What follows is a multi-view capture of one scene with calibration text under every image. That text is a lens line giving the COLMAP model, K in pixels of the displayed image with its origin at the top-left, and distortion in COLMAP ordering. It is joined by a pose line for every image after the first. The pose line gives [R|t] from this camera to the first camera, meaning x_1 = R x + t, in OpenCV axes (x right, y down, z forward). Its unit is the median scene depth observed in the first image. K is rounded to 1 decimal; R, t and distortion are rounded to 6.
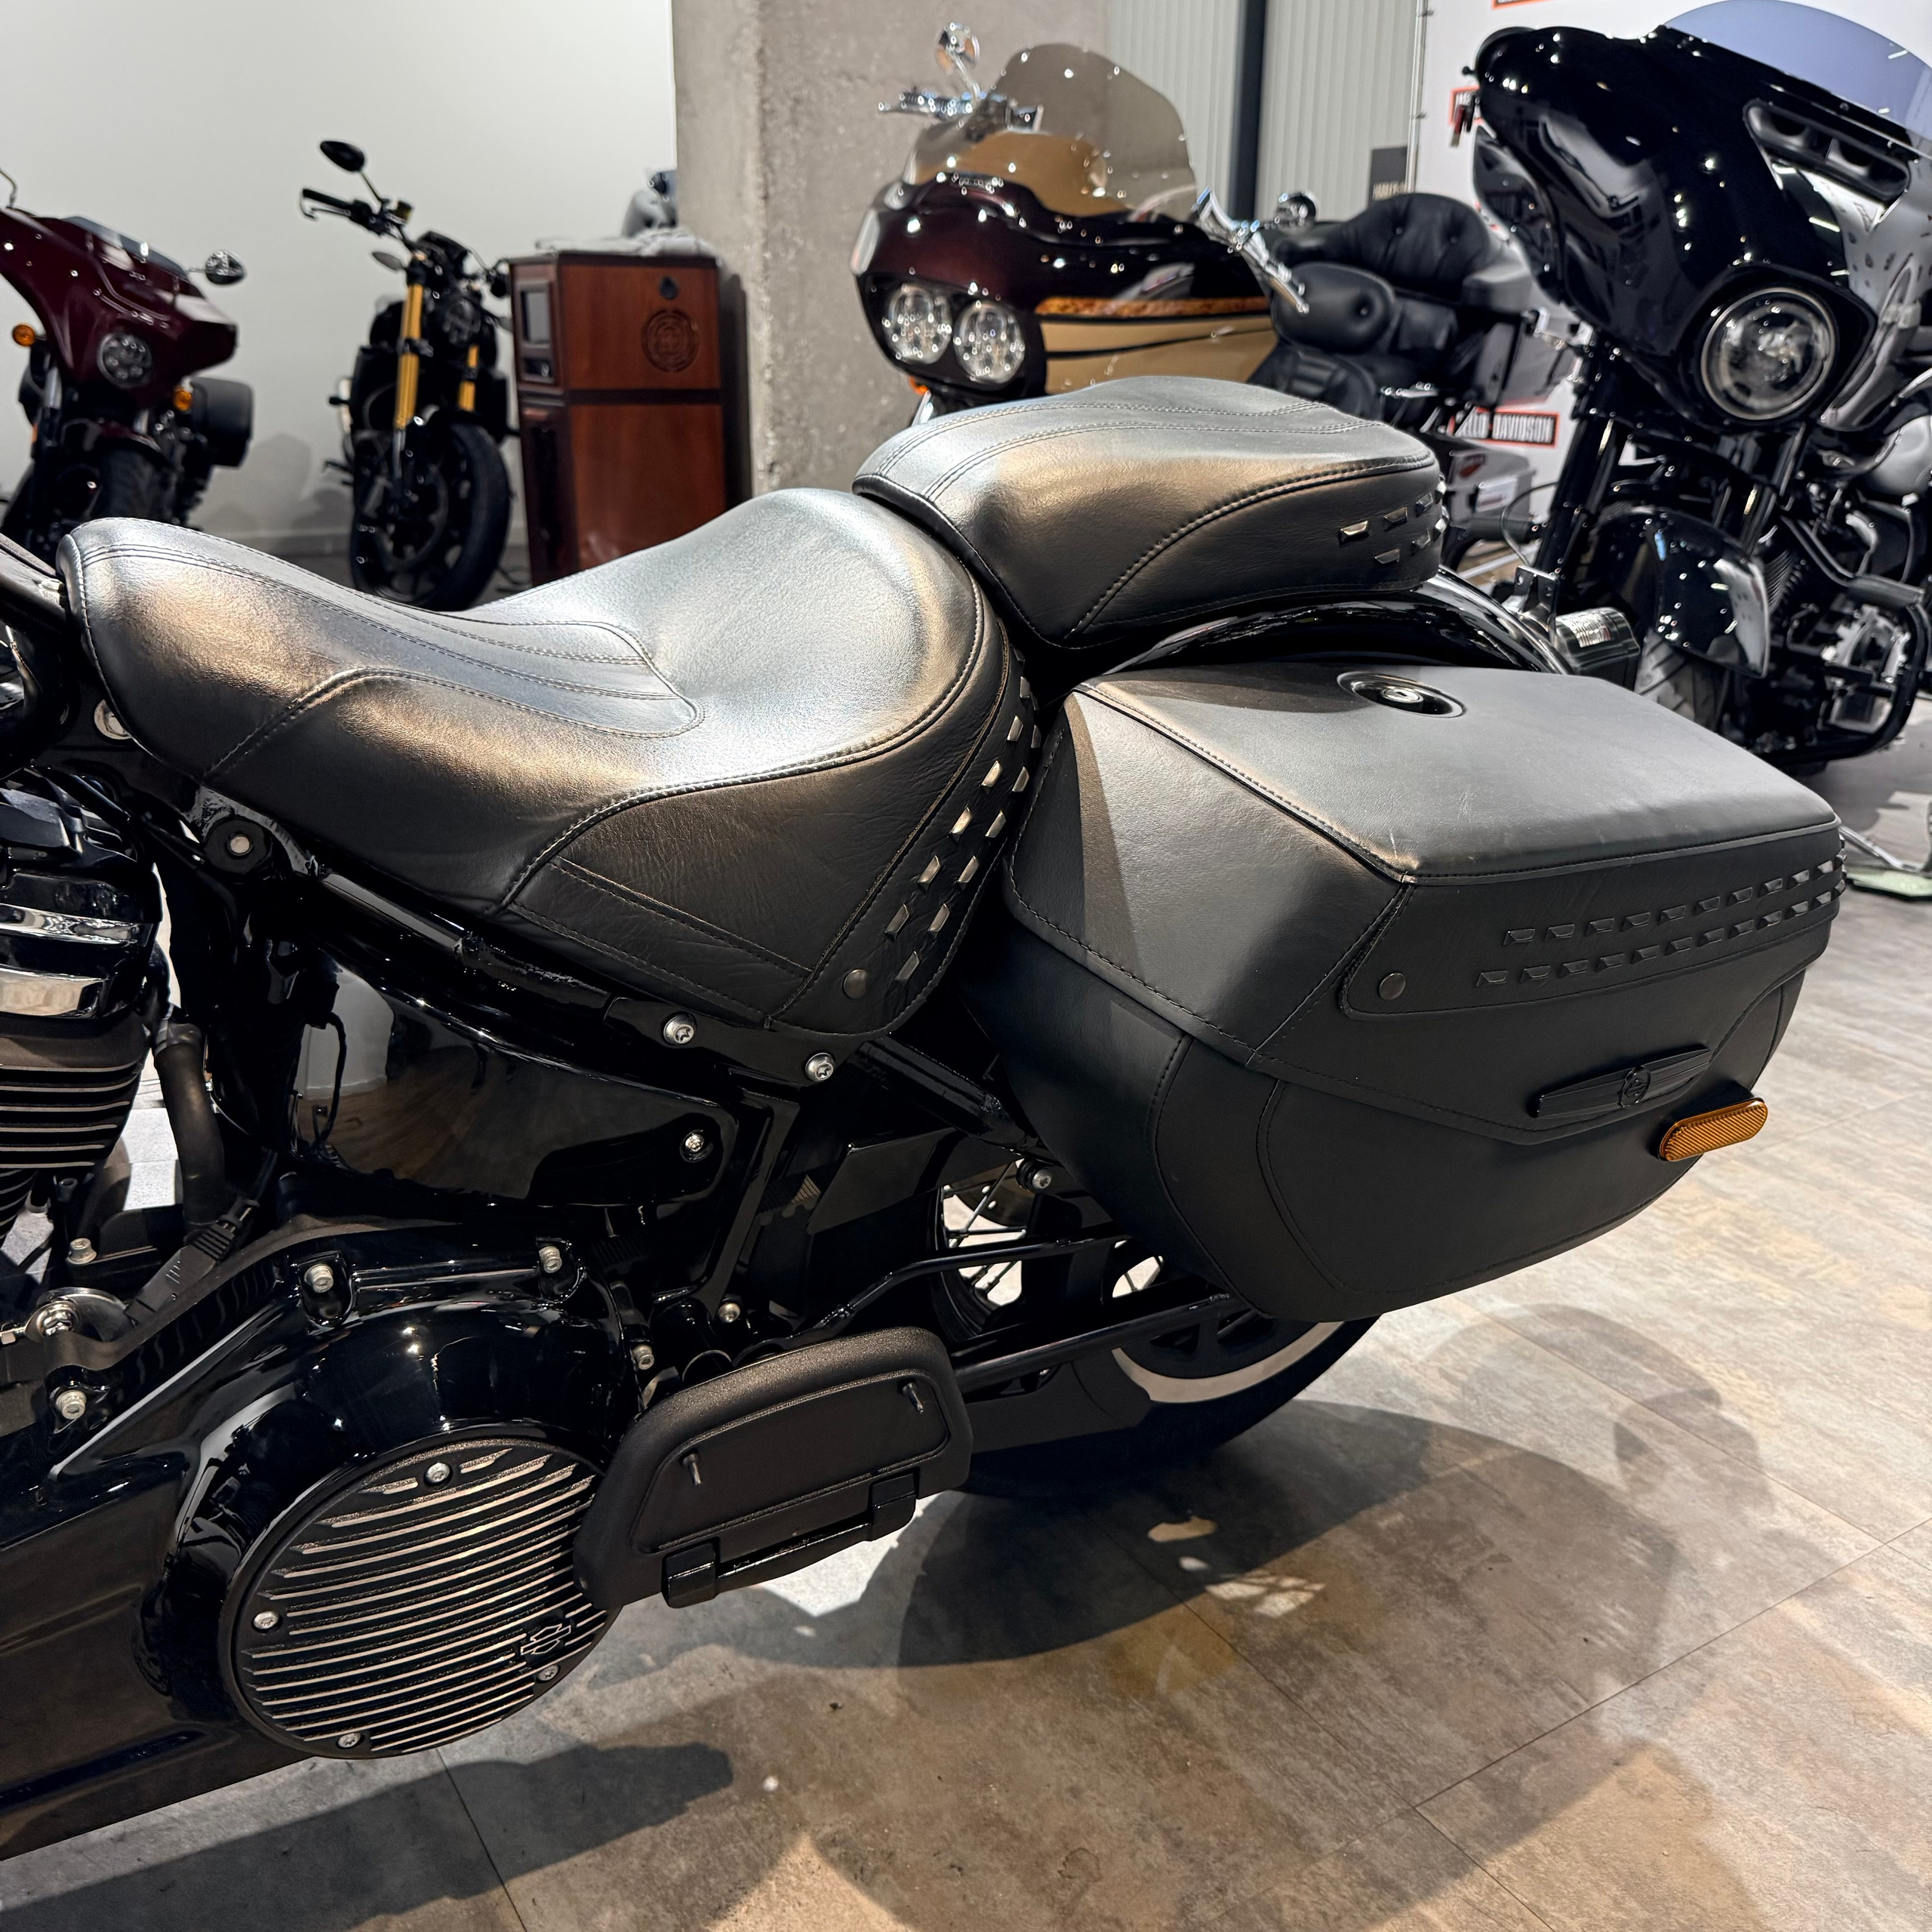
lens RADIAL K [[1813.9, 0, 970.5], [0, 1813.9, 970.7], [0, 0, 1]] dist [0.083466, -0.163498]
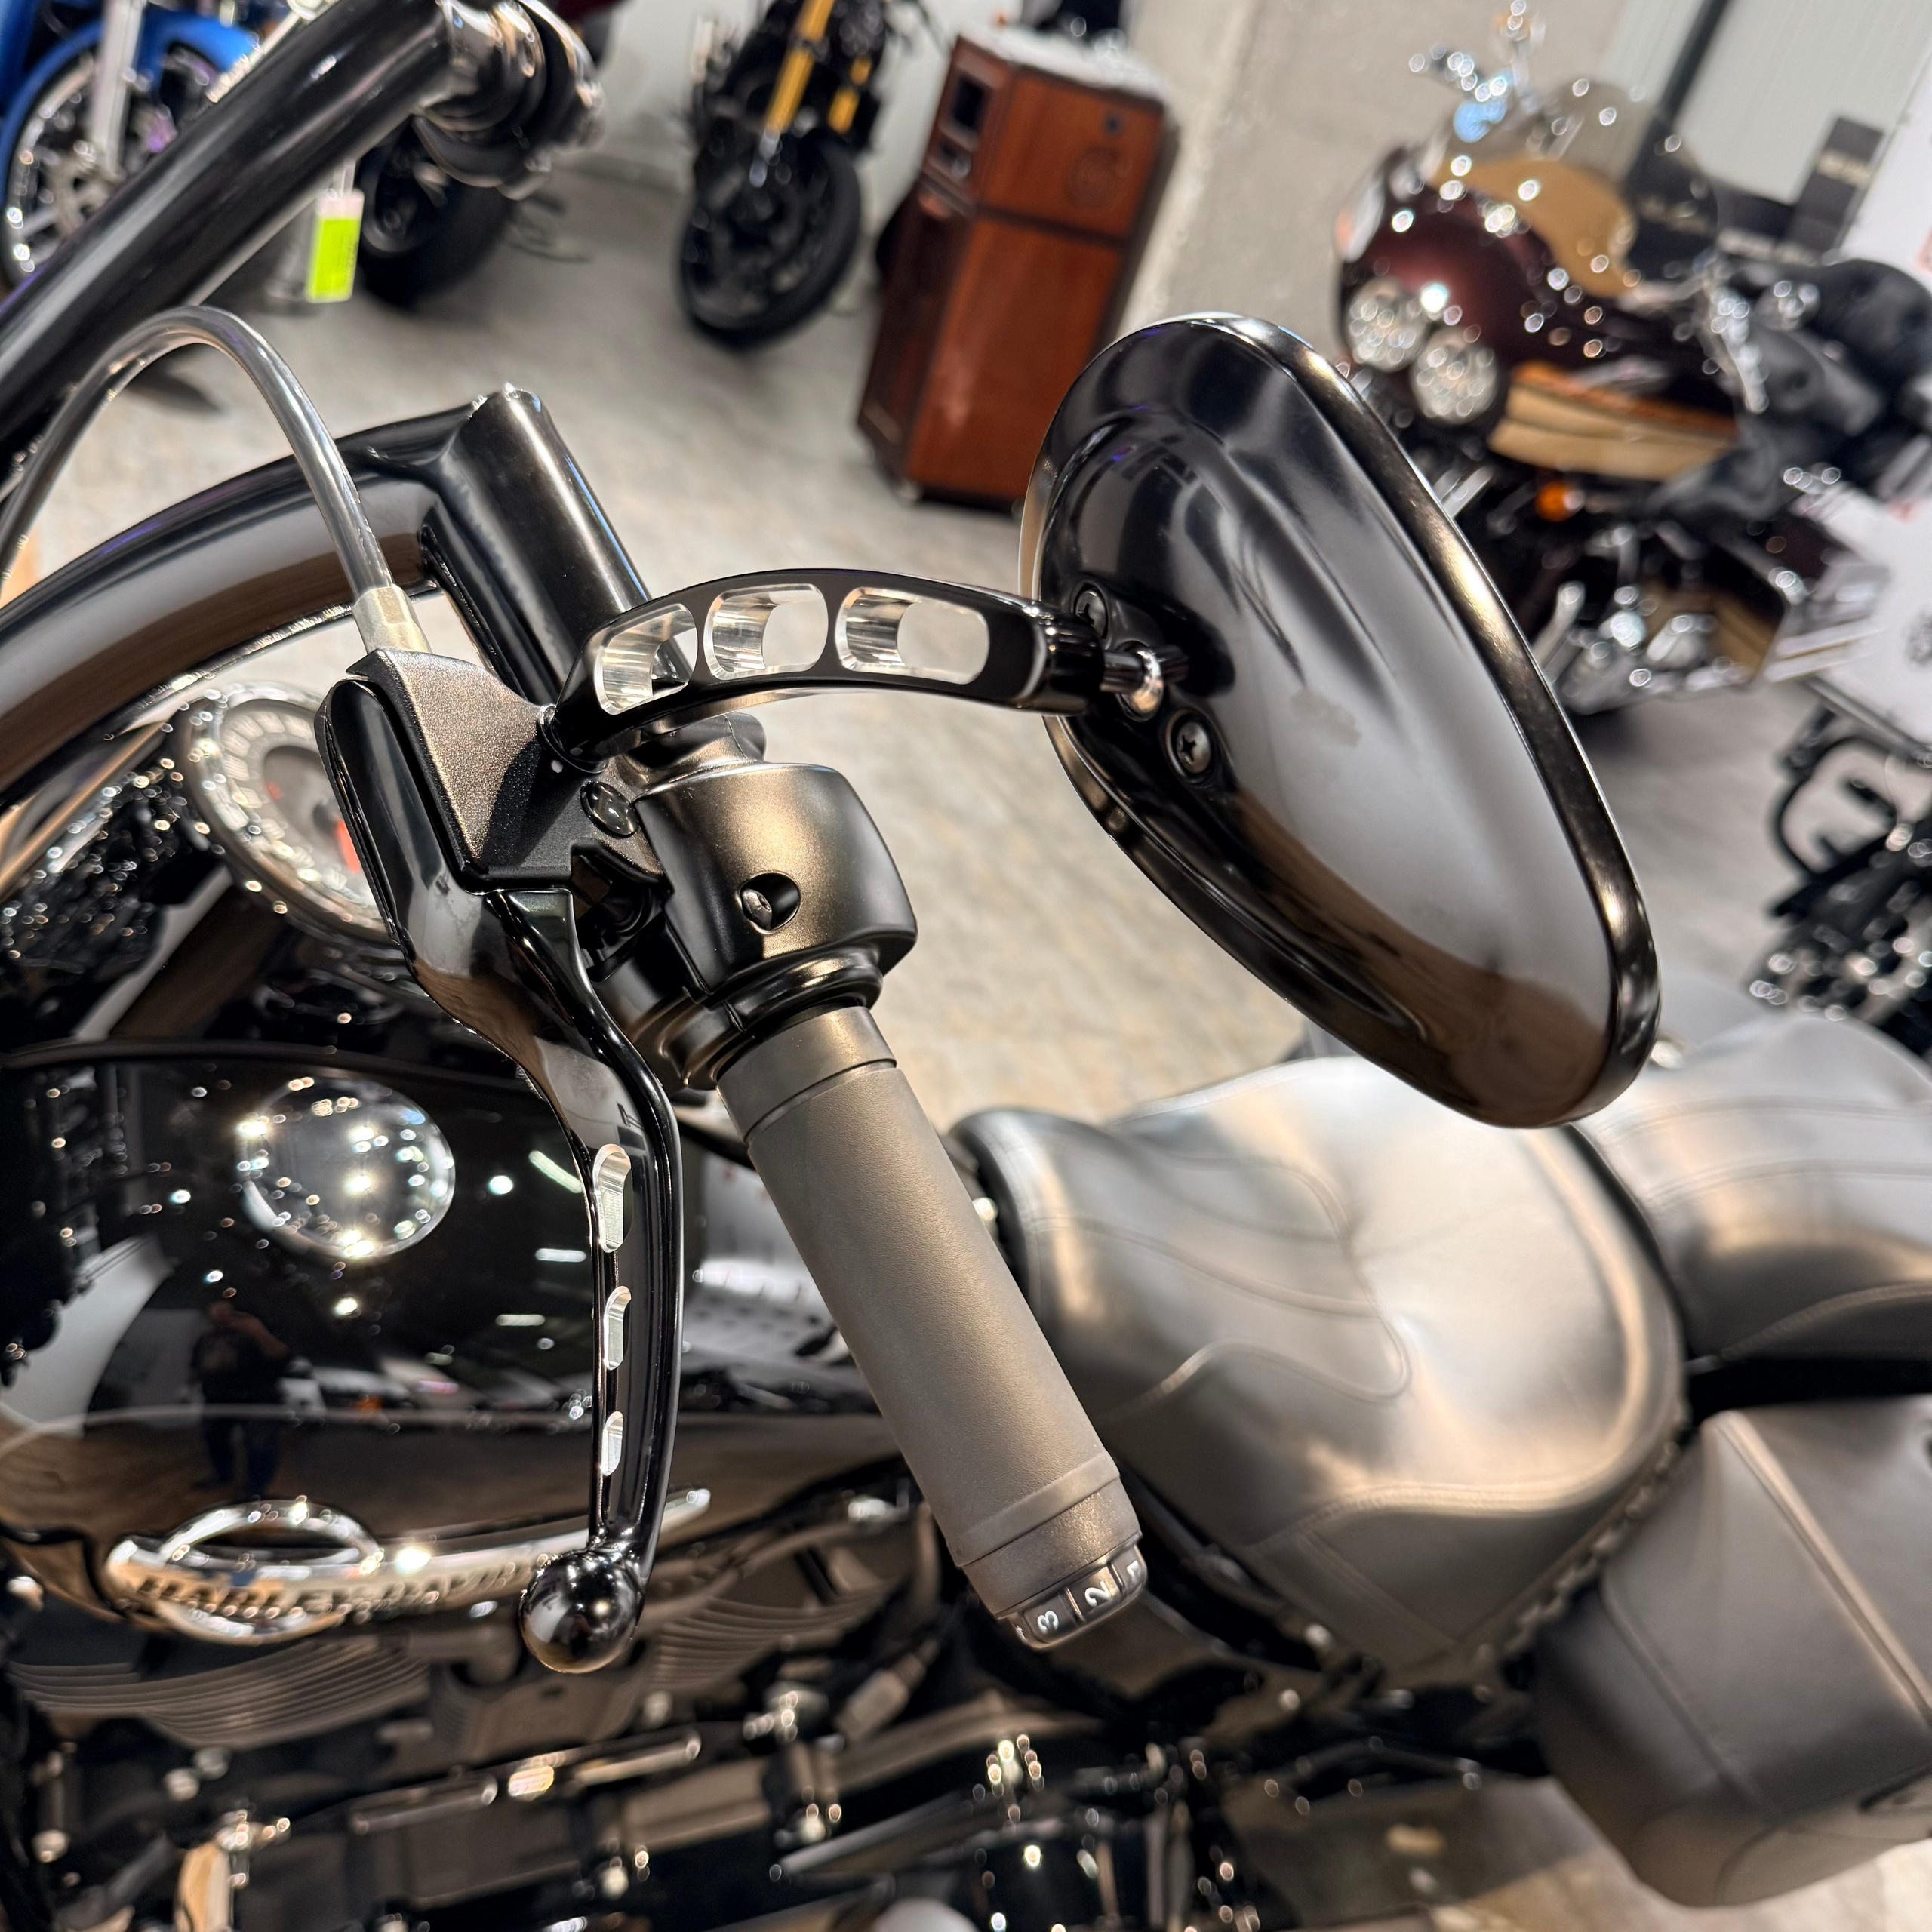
lens RADIAL K [[1875.2, 0, 939.6], [0, 1875.2, 964.8], [0, 0, 1]] dist [-0.001703, -0.028883]
pose [[0.950842, 0.309669, -0.002163, -0.171632], [-0.304421, 0.935961, 0.176931, -0.167316], [0.056814, -0.167575, 0.984221, -0.049510]]
